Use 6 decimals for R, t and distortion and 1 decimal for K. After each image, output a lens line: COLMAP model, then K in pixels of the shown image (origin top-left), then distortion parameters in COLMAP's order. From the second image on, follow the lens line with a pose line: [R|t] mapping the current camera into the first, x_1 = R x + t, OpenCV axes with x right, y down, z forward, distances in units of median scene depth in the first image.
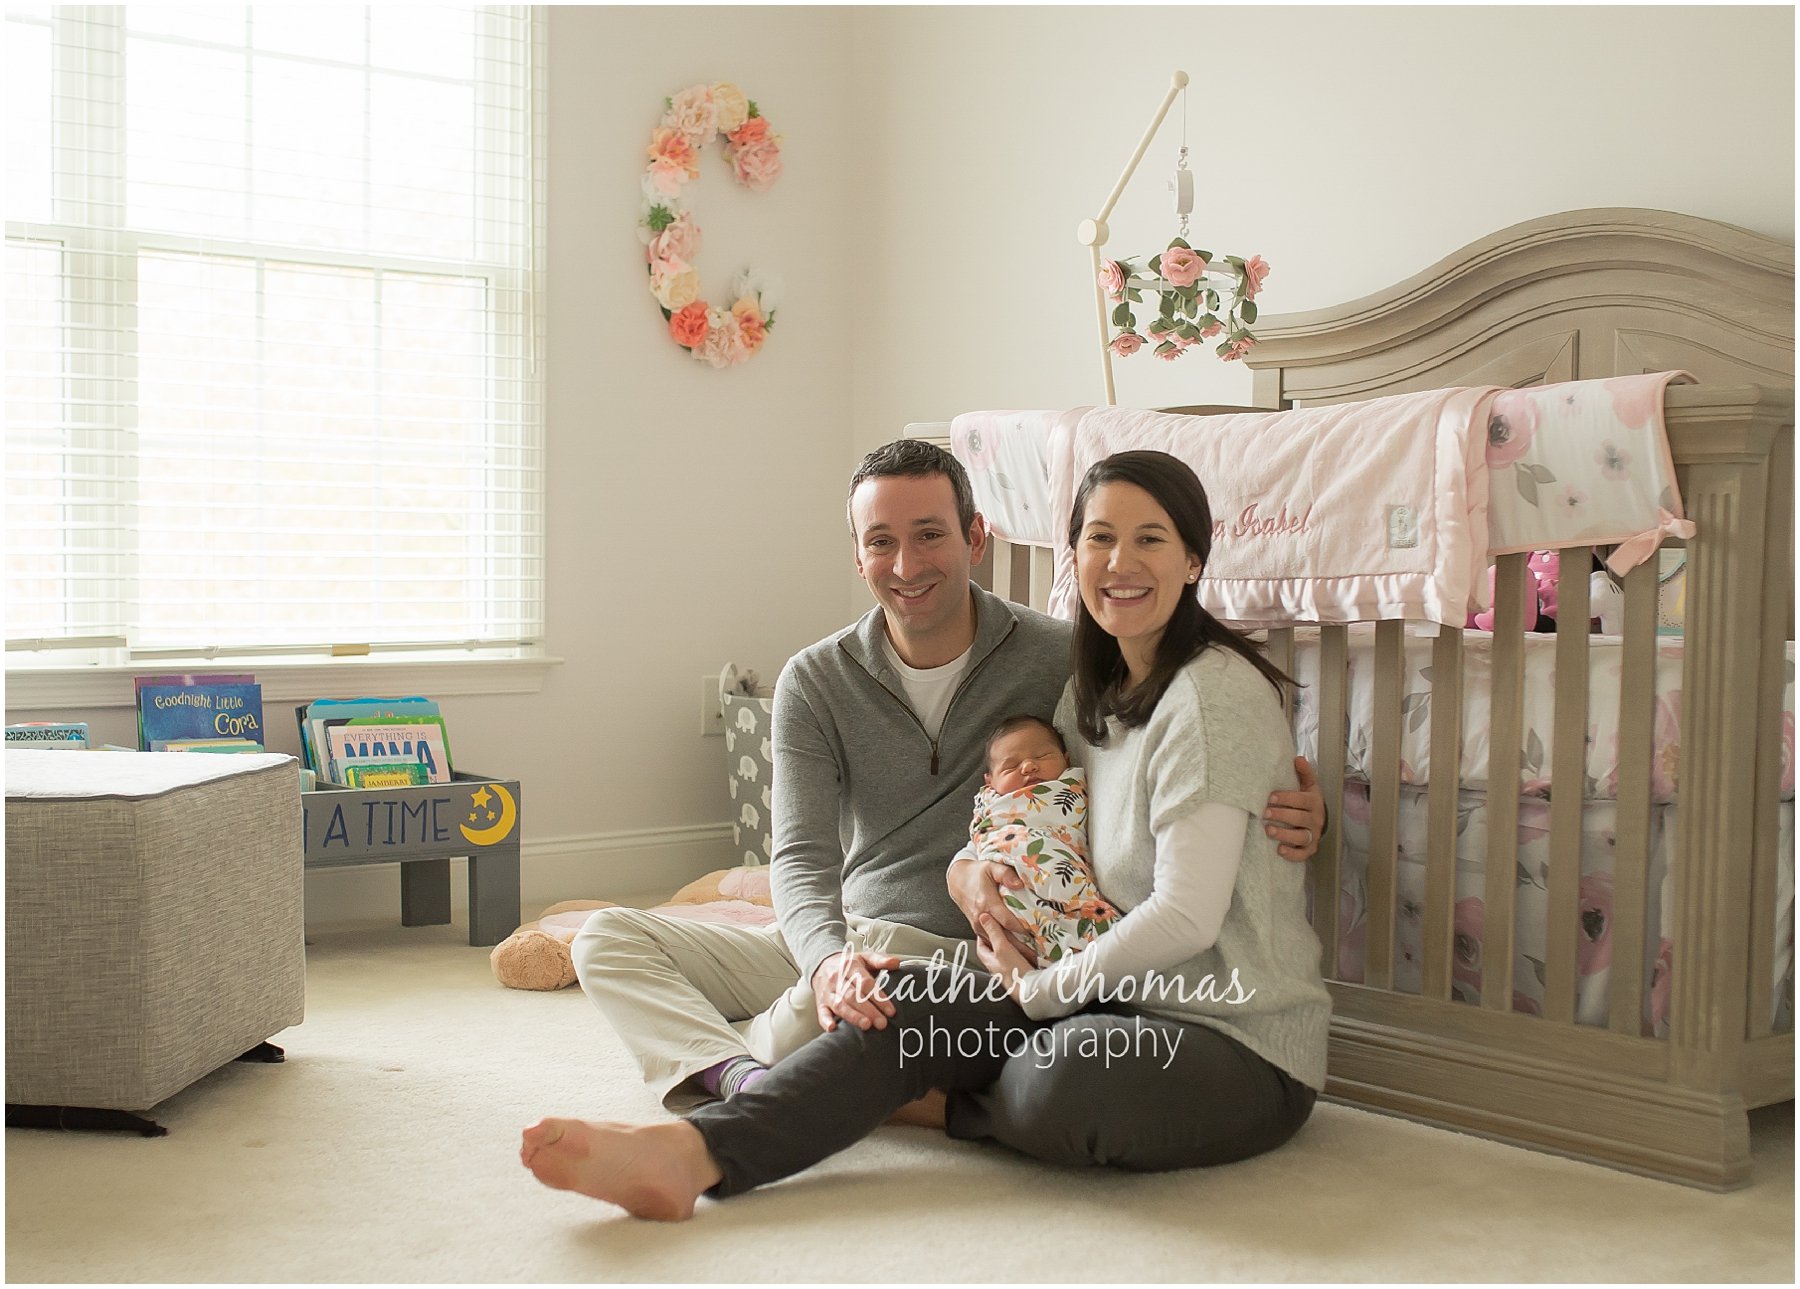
lens RADIAL K [[1942.4, 0, 900.0], [0, 1942.4, 644.5], [0, 0, 1]] dist [-0.009613, 0.012147]
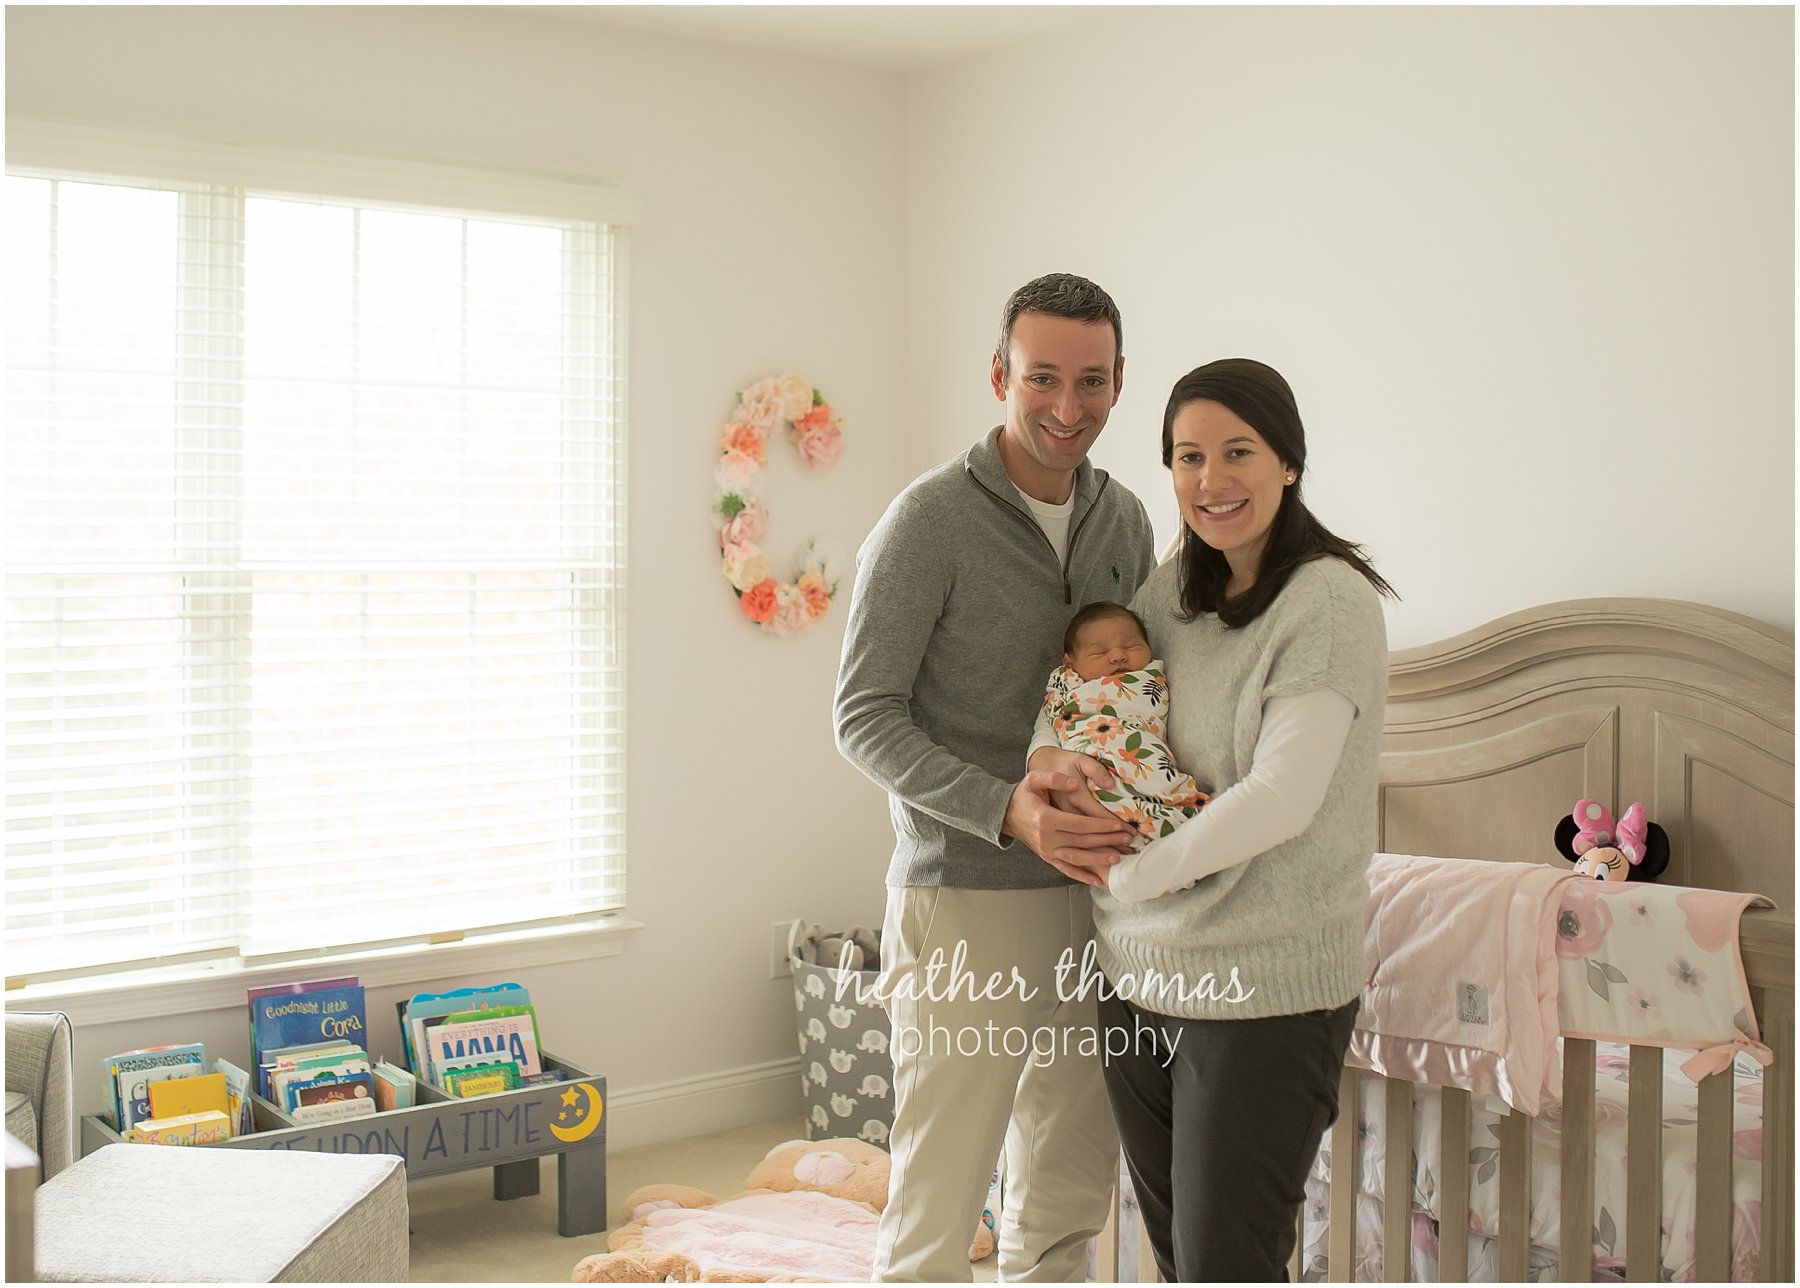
lens RADIAL K [[1758.5, 0, 900.0], [0, 1758.5, 644.0], [0, 0, 1]] dist [-0.053533, 0.109240]
pose [[0.999812, -0.006250, -0.018379, -0.015604], [0.005623, 0.999406, -0.033999, -0.131398], [0.018581, 0.033889, 0.999253, 0.036717]]
